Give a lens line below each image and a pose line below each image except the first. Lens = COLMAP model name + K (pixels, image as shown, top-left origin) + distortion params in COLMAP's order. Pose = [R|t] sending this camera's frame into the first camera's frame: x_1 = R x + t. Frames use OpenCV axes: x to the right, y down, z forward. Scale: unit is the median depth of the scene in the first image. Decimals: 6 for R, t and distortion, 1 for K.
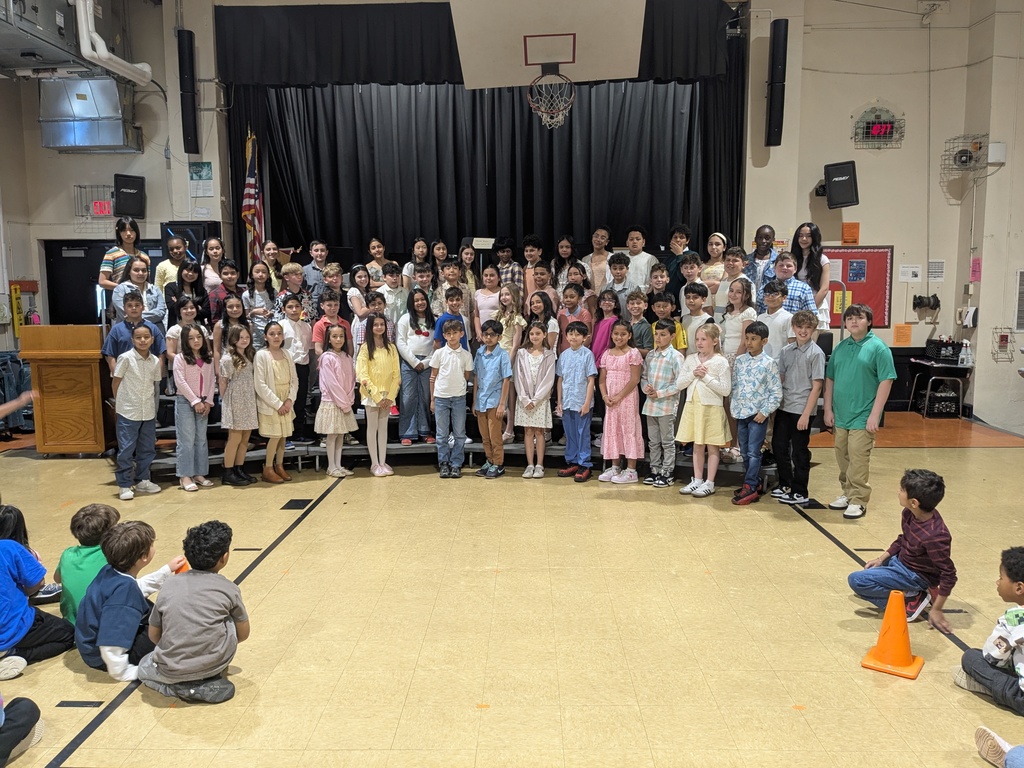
lens RADIAL K [[827.1, 0, 504.8], [0, 827.1, 388.8], [0, 0, 1]] dist [0.019448, -0.053817]
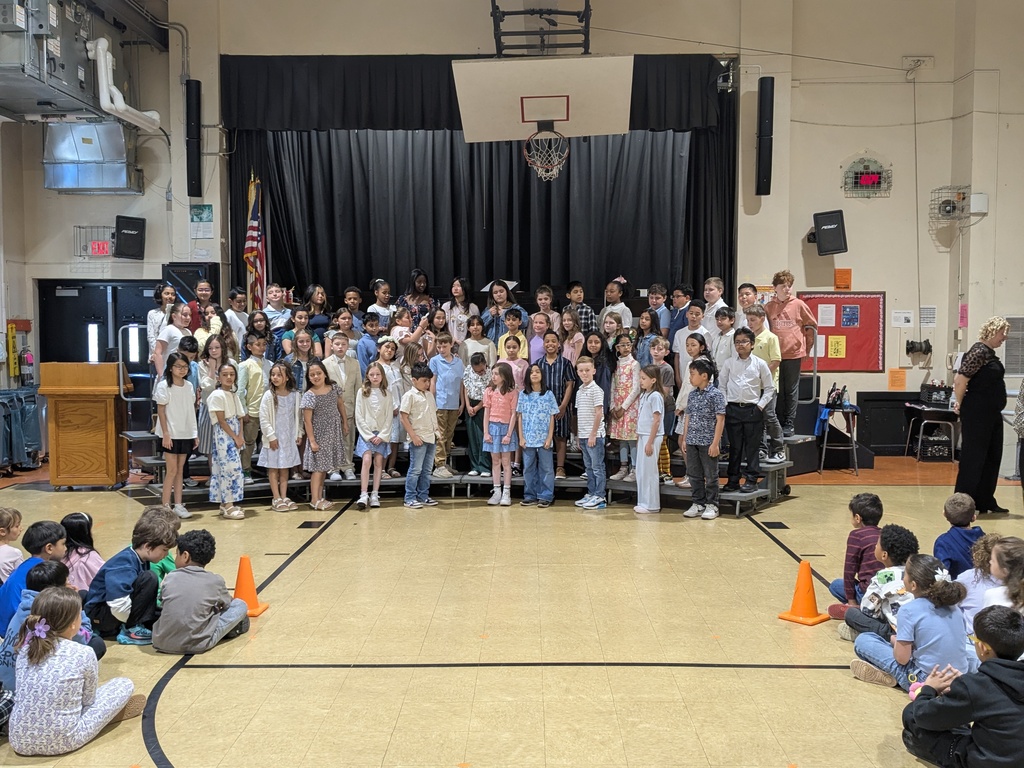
lens RADIAL K [[1007.8, 0, 514.6], [0, 1007.8, 376.2], [0, 0, 1]] dist [-0.002425, 0.000000]
pose [[0.999886, 0.006394, 0.013670, -0.000532], [-0.005339, 0.997101, -0.075904, 0.027148], [-0.014115, 0.075822, 0.997021, -0.219823]]
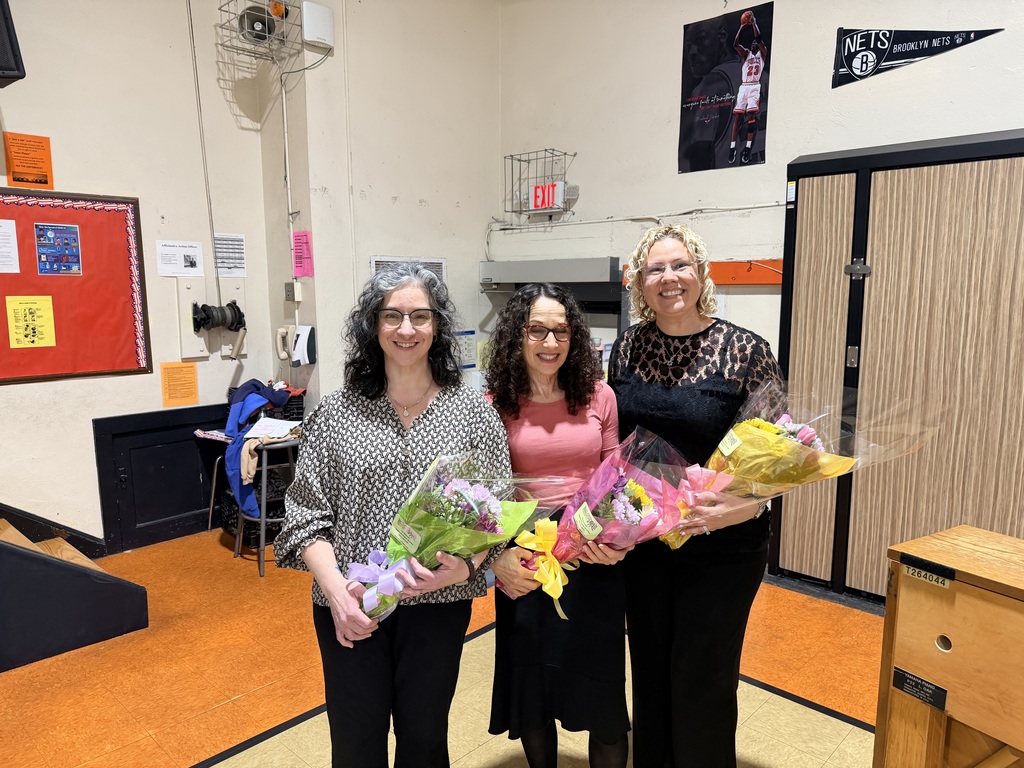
lens RADIAL K [[723.7, 0, 508.9], [0, 723.7, 401.8], [0, 0, 1]] dist [0.035831, -0.057191]
pose [[0.674030, -0.108857, 0.730639, 0.303414], [0.087567, 0.993883, 0.067296, -0.068749], [-0.733495, 0.018620, 0.679440, 0.578525]]
